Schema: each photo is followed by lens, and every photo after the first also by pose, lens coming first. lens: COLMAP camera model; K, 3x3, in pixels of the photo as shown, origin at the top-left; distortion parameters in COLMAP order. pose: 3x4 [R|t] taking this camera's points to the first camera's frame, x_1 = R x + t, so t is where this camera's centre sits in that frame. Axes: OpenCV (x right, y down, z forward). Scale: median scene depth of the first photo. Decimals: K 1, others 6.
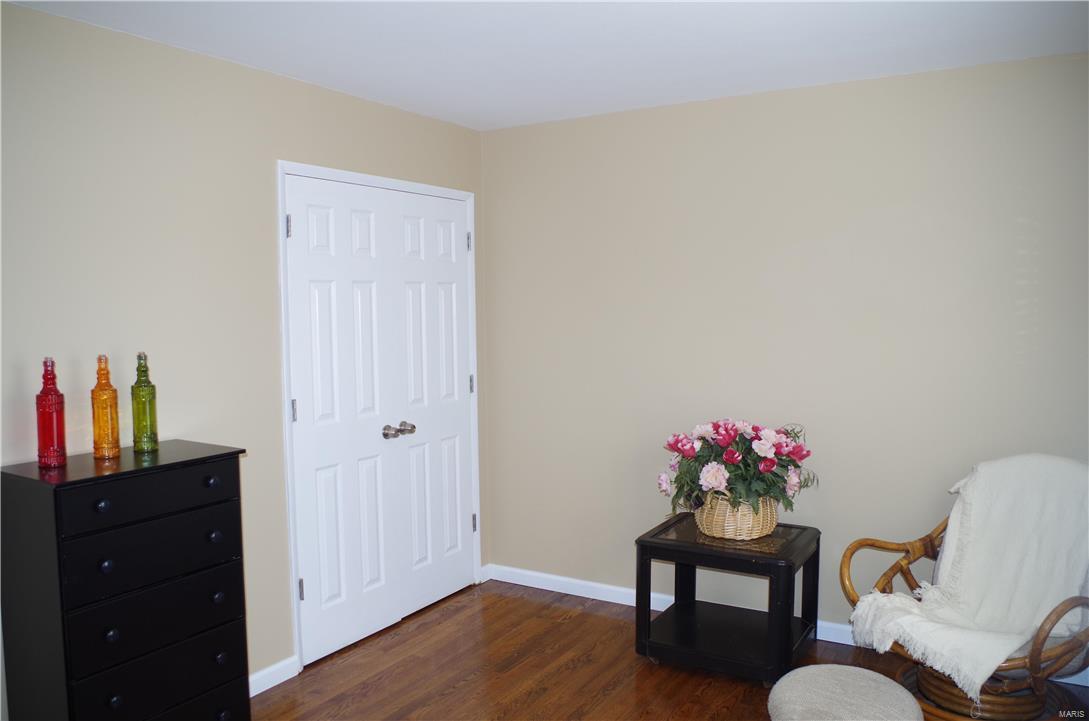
lens RADIAL K [[839.5, 0, 545.4], [0, 839.5, 352.0], [0, 0, 1]] dist [-0.091461, 0.045075]
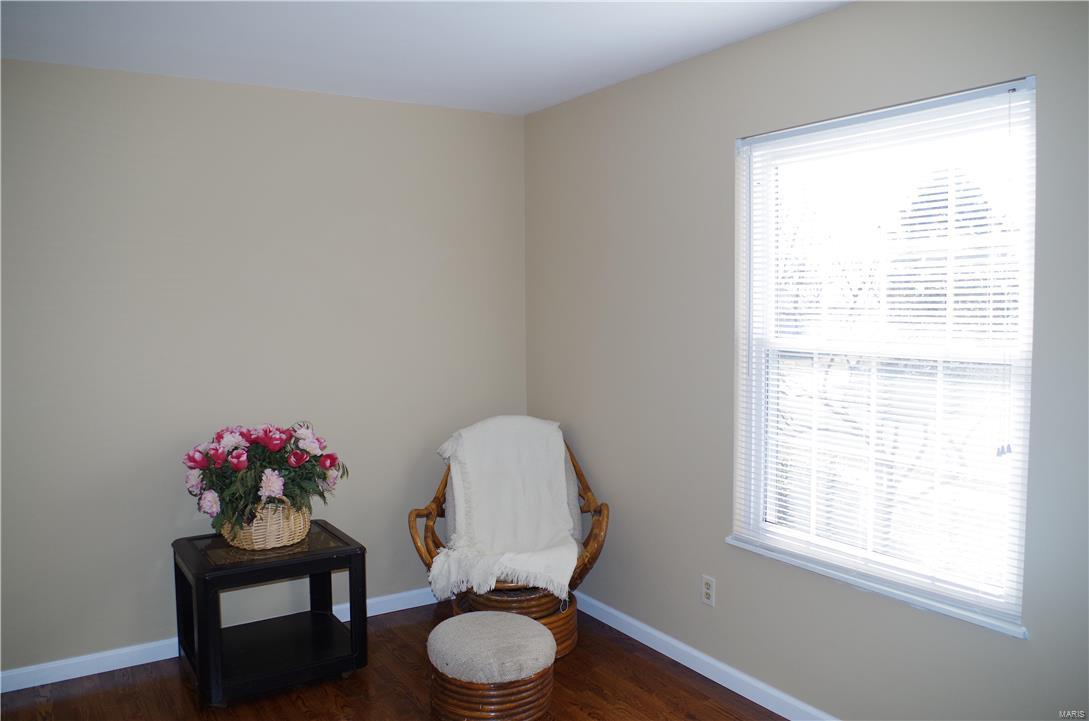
lens RADIAL K [[839.5, 0, 545.4], [0, 839.5, 352.0], [0, 0, 1]] dist [-0.091461, 0.045075]
pose [[0.405050, -0.040625, 0.913392, -0.529125], [0.043090, 0.998750, 0.025313, -0.012803], [-0.913279, 0.029105, 0.406294, 0.325992]]
